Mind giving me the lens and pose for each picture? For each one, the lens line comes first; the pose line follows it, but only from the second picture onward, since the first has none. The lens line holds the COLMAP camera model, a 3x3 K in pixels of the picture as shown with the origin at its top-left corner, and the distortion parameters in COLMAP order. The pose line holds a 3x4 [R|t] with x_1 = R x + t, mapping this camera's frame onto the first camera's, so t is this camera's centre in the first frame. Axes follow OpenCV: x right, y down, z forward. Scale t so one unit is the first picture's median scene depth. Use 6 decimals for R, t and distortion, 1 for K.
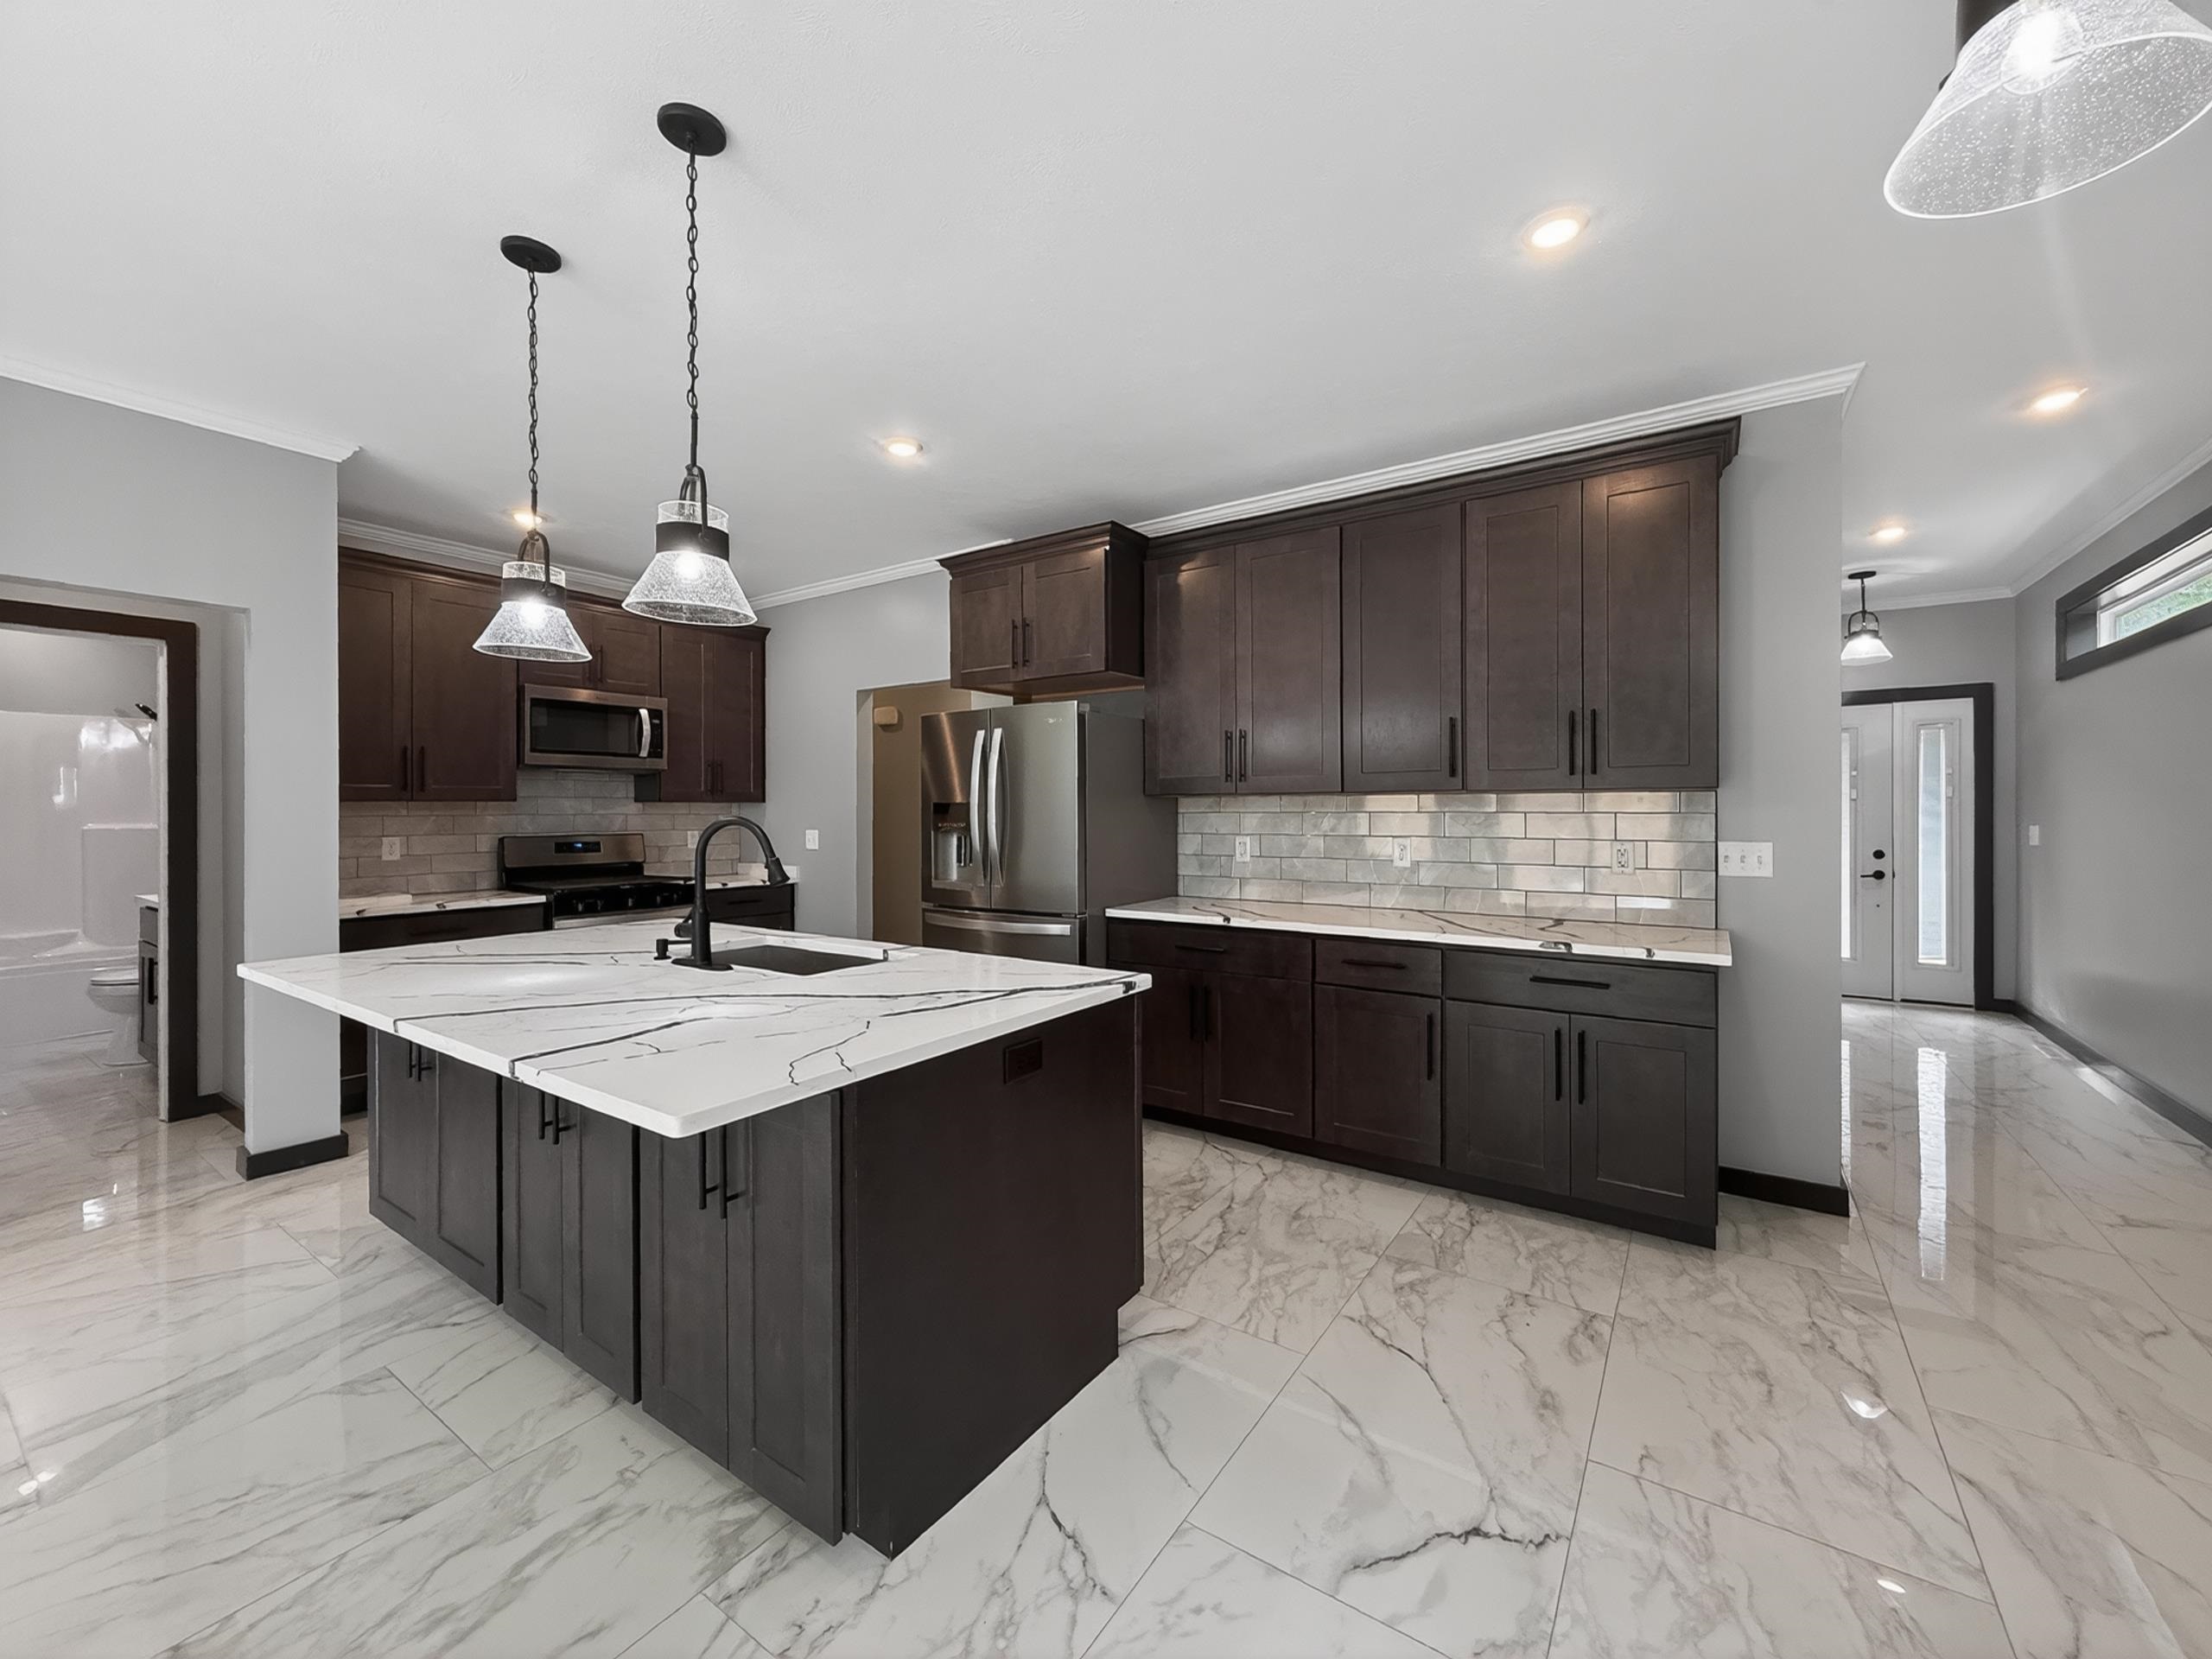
lens RADIAL K [[894.7, 0, 1097.4], [0, 894.7, 812.7], [0, 0, 1]] dist [0.001153, -0.000859]
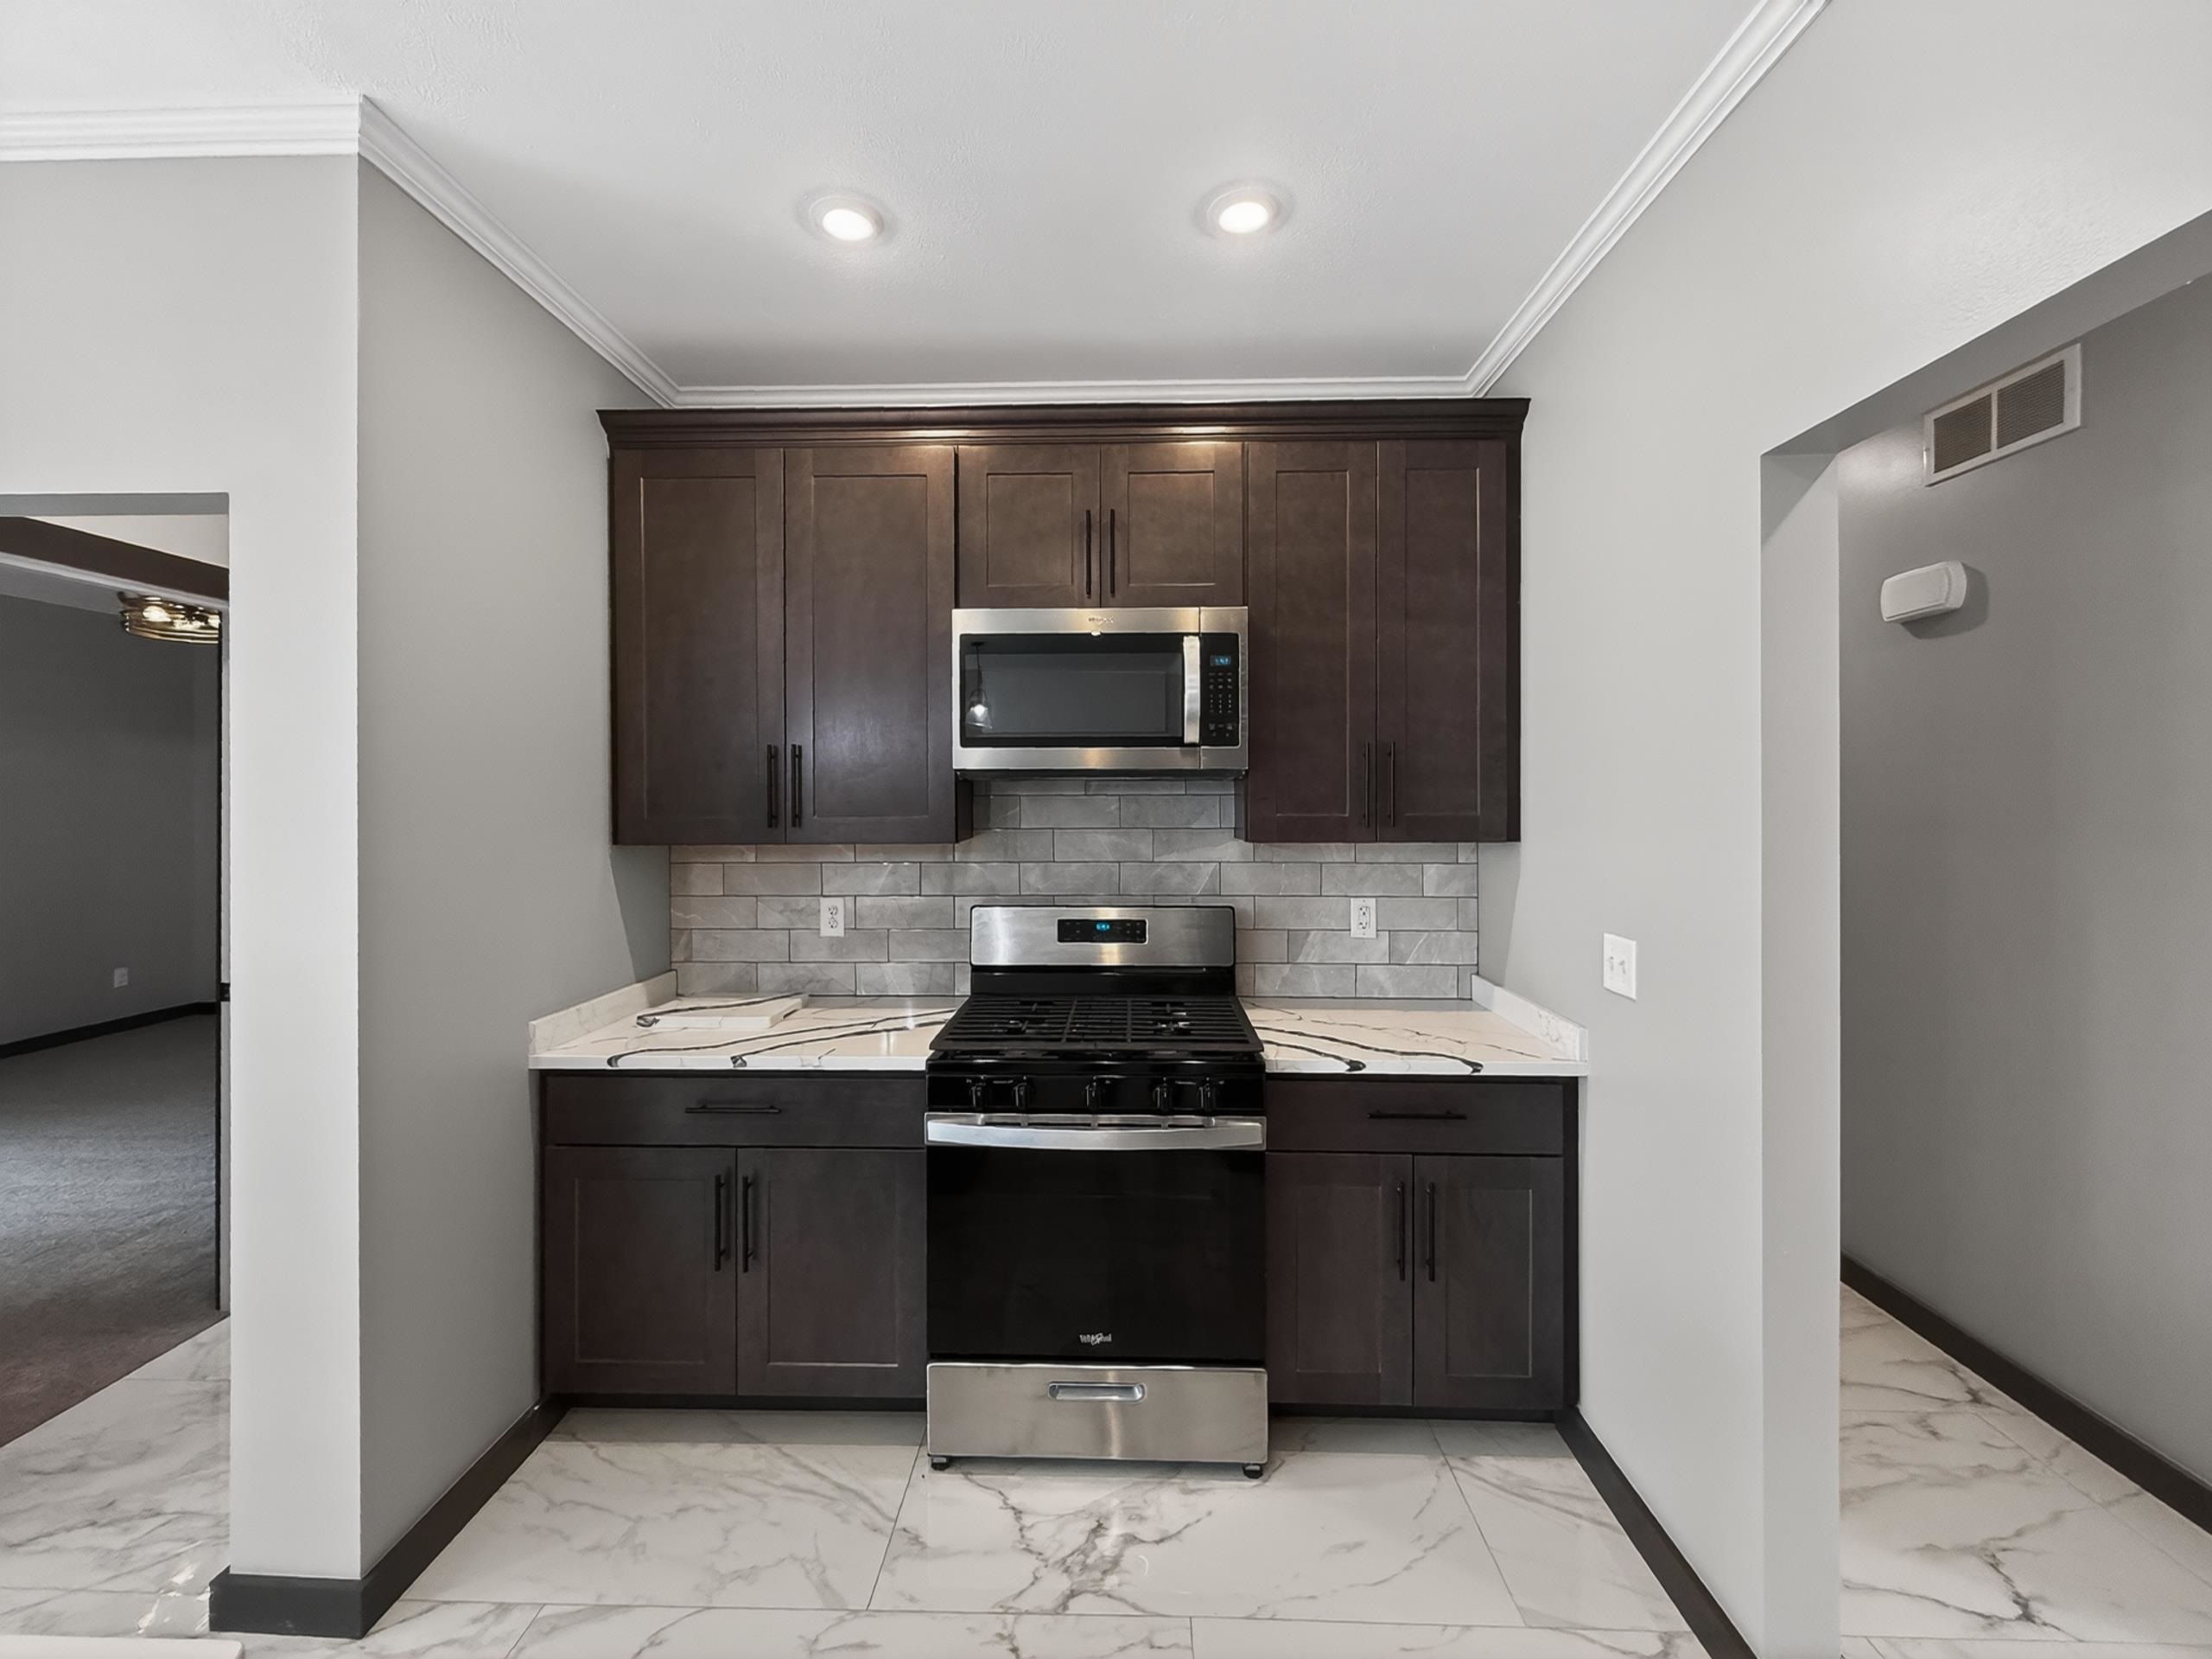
lens RADIAL K [[894.7, 0, 1104.1], [0, 894.7, 795.9], [0, 0, 1]] dist [0.001153, -0.000859]
pose [[0.550258, -0.004646, -0.834982, -0.184205], [-0.000998, 0.999980, -0.006222, -0.038321], [0.834994, 0.004257, 0.550242, 0.824053]]
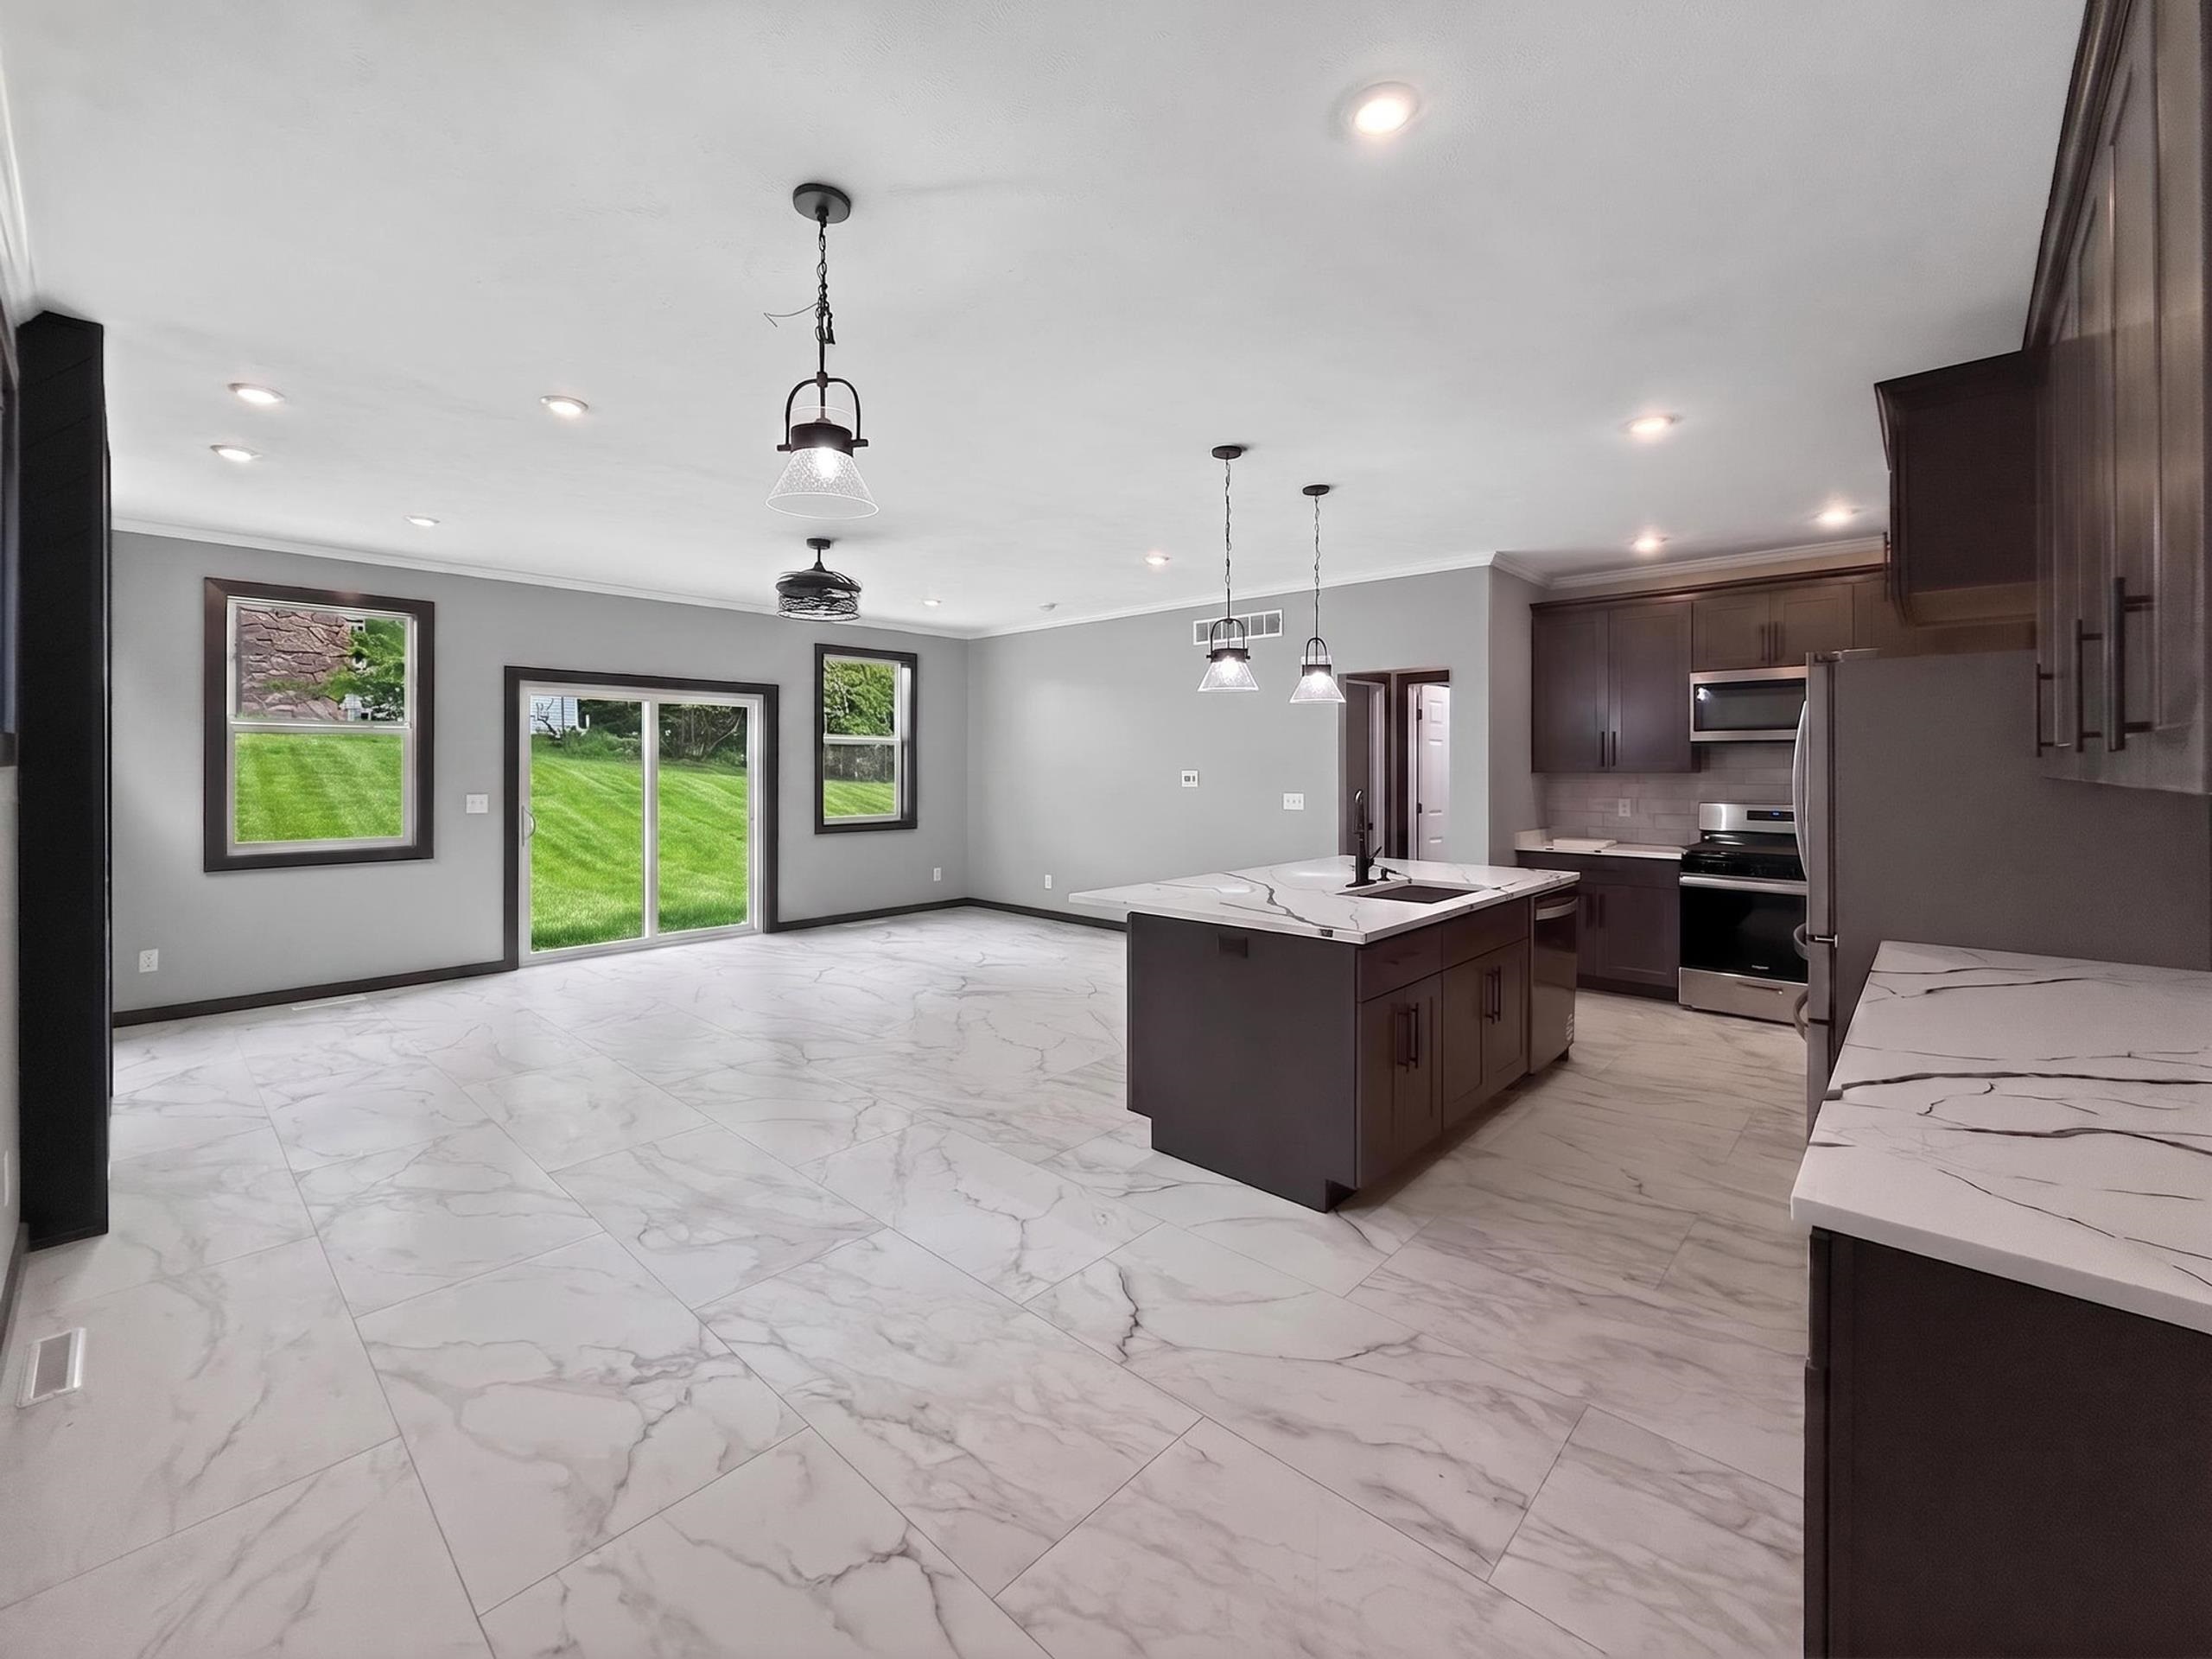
lens RADIAL K [[894.7, 0, 1105.6], [0, 894.7, 769.1], [0, 0, 1]] dist [0.001153, -0.000859]
pose [[-0.148529, 0.000582, -0.988908, 0.664118], [0.004979, 0.999988, -0.000159, -0.022394], [0.988896, -0.004947, -0.148530, 0.426597]]
